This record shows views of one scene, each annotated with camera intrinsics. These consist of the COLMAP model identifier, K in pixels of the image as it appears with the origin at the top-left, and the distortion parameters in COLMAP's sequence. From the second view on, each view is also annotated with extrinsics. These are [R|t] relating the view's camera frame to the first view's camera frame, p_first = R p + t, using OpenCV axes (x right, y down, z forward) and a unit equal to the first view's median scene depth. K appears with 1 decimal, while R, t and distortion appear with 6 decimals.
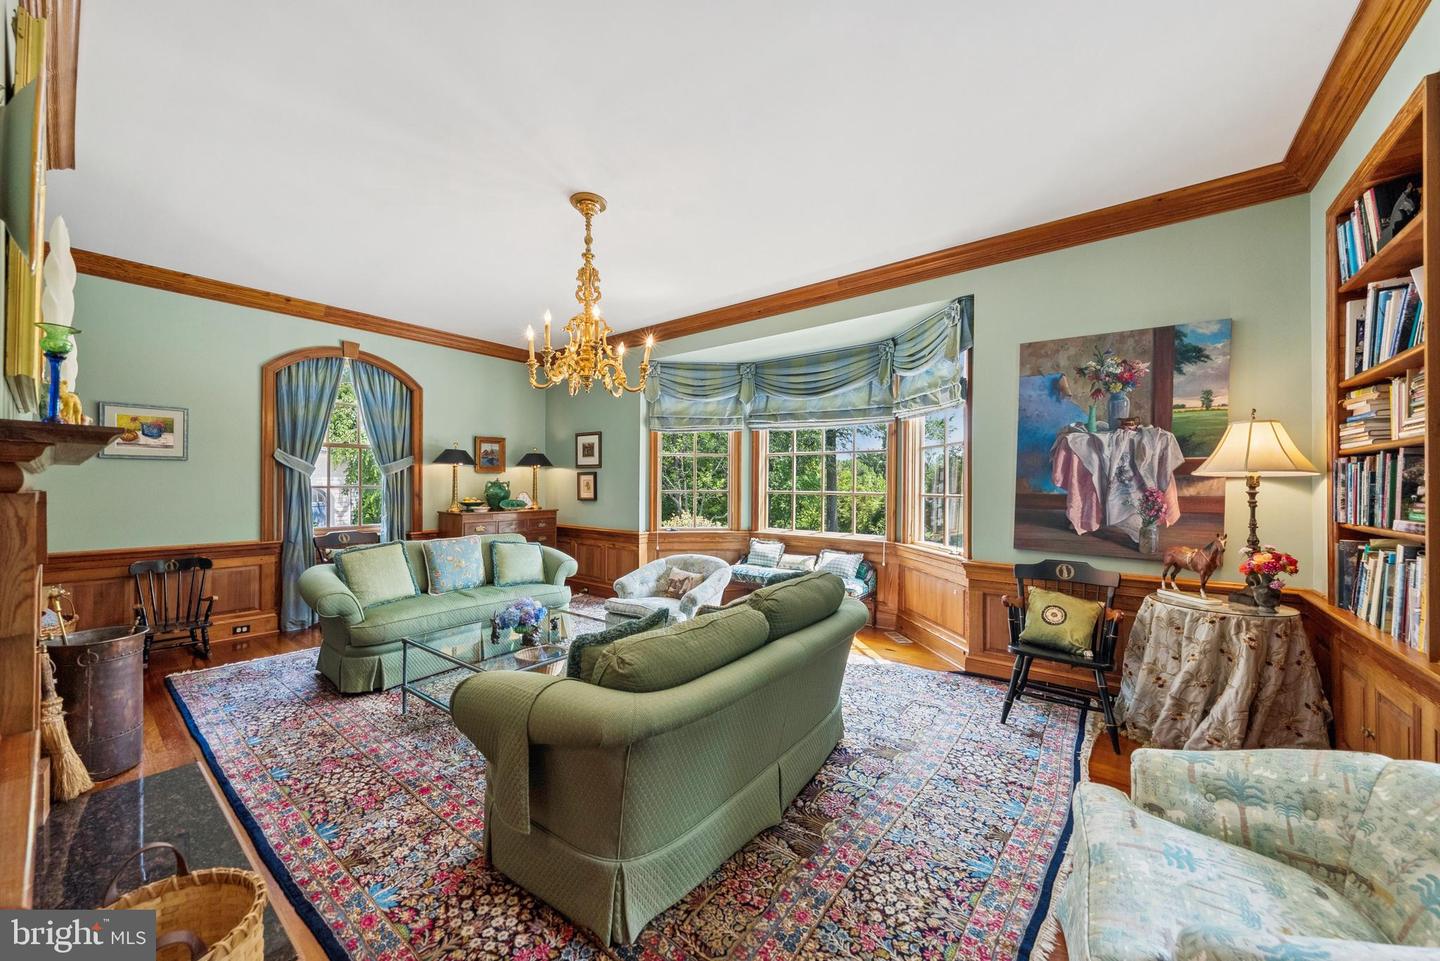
lens RADIAL K [[519.9, 0, 720.8], [0, 519.9, 483.7], [0, 0, 1]] dist [-0.000227, 0.000047]
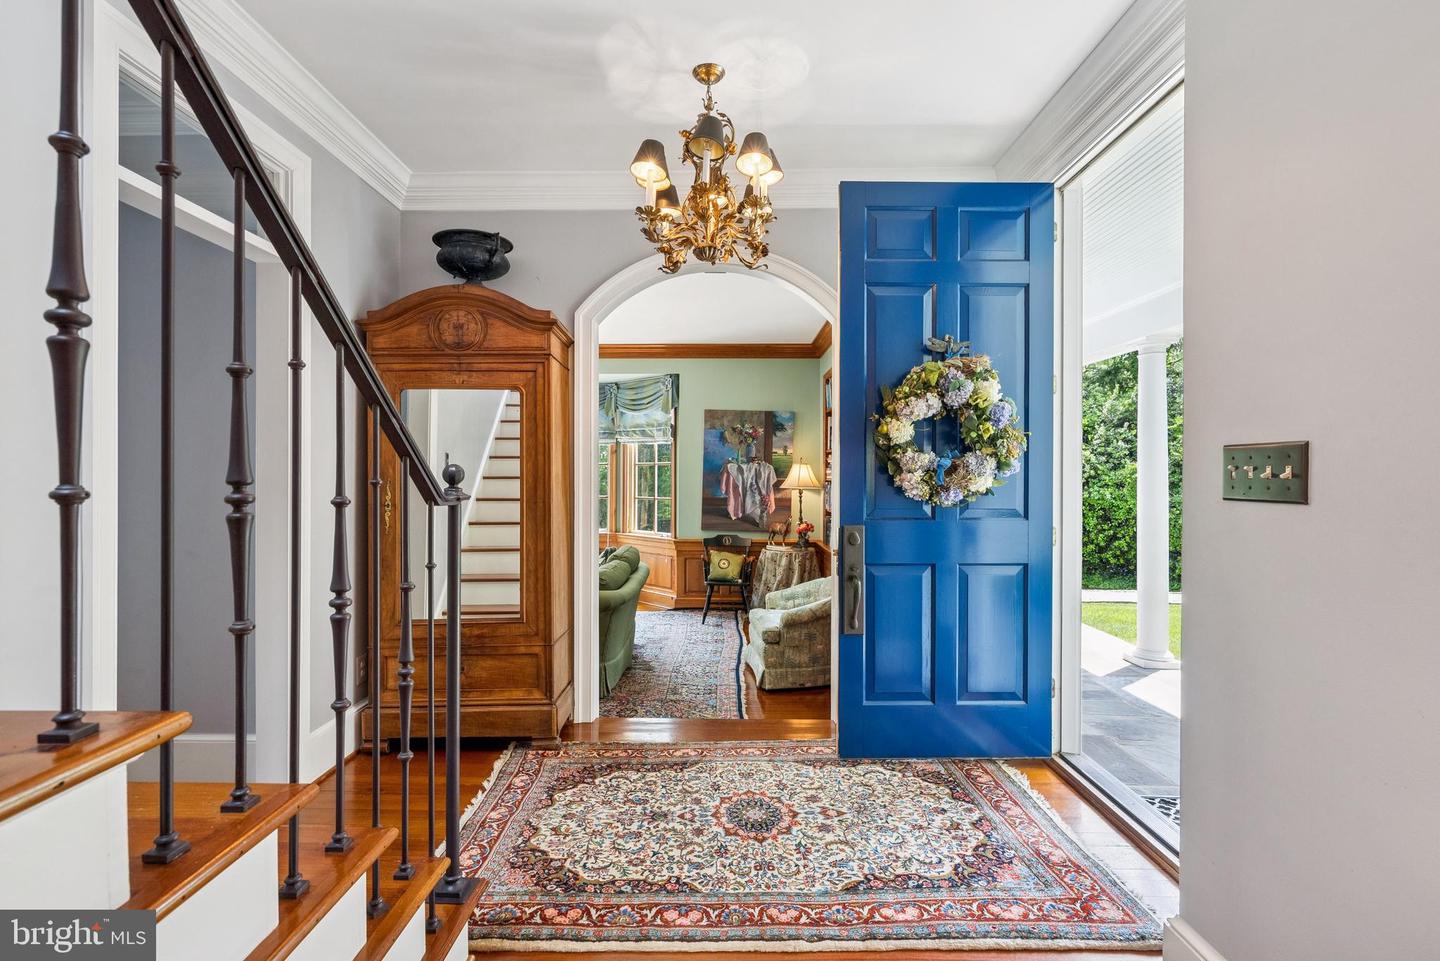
lens RADIAL K [[653.4, 0, 720.0], [0, 653.4, 480.5], [0, 0, 1]] dist [0.000052, 0.000019]
pose [[0.790403, -0.001134, 0.612586, -0.778921], [-0.003076, 0.999978, 0.005821, -0.054764], [-0.612579, -0.006485, 0.790383, -0.809541]]
